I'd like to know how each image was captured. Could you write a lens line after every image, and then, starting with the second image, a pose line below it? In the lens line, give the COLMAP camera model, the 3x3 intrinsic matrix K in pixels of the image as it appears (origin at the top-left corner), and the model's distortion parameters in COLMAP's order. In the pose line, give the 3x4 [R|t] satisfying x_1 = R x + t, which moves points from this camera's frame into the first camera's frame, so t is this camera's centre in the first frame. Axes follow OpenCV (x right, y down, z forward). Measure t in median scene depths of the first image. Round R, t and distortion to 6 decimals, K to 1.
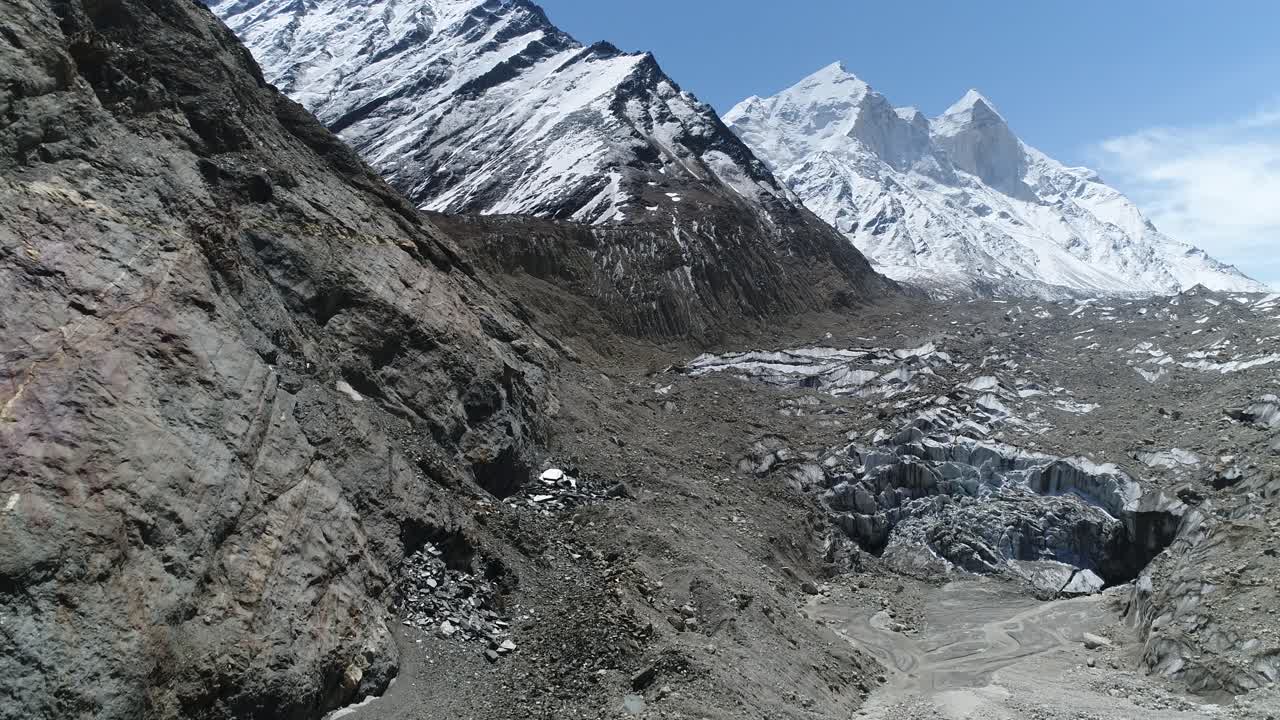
lens RADIAL K [[891.0, 0, 636.2], [0, 891.0, 368.7], [0, 0, 1]] dist [-0.005803, 0.000254]
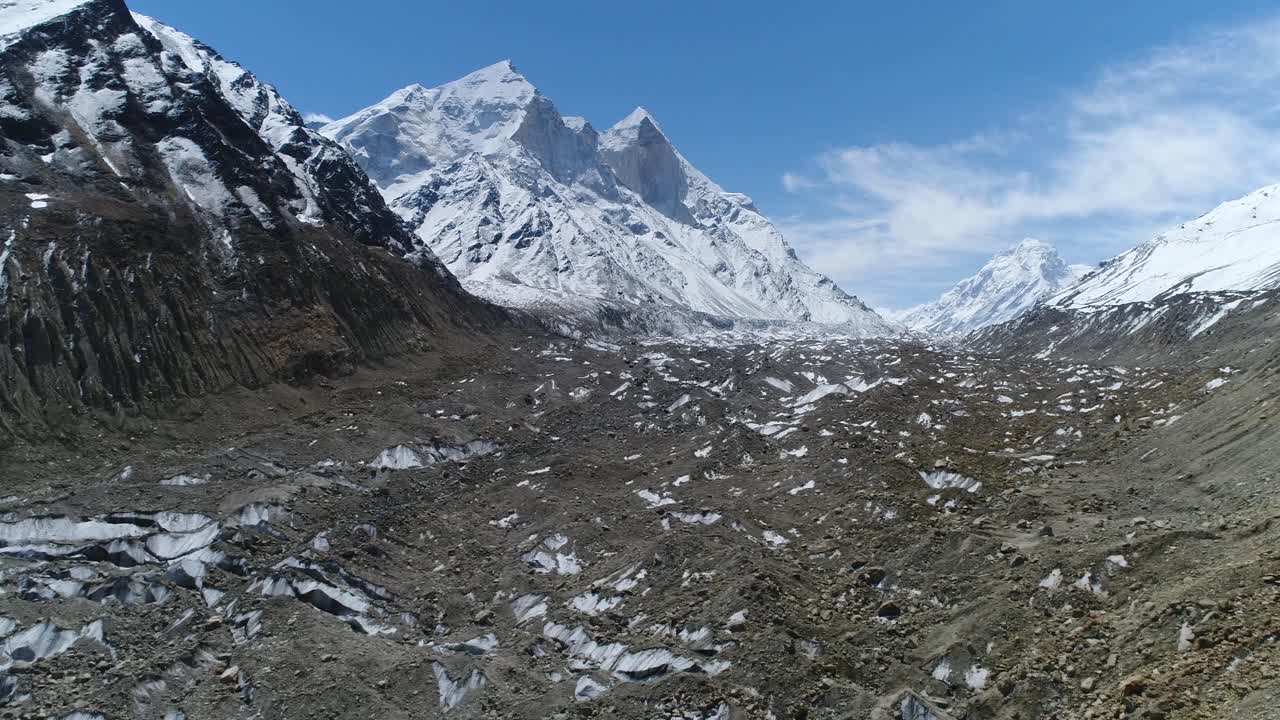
lens RADIAL K [[891.0, 0, 644.9], [0, 891.0, 365.3], [0, 0, 1]] dist [-0.005803, 0.000254]
pose [[0.939474, 0.029139, 0.341379, 0.187156], [-0.029107, 0.999563, -0.005218, -0.064002], [-0.341382, -0.005035, 0.939911, 0.185713]]
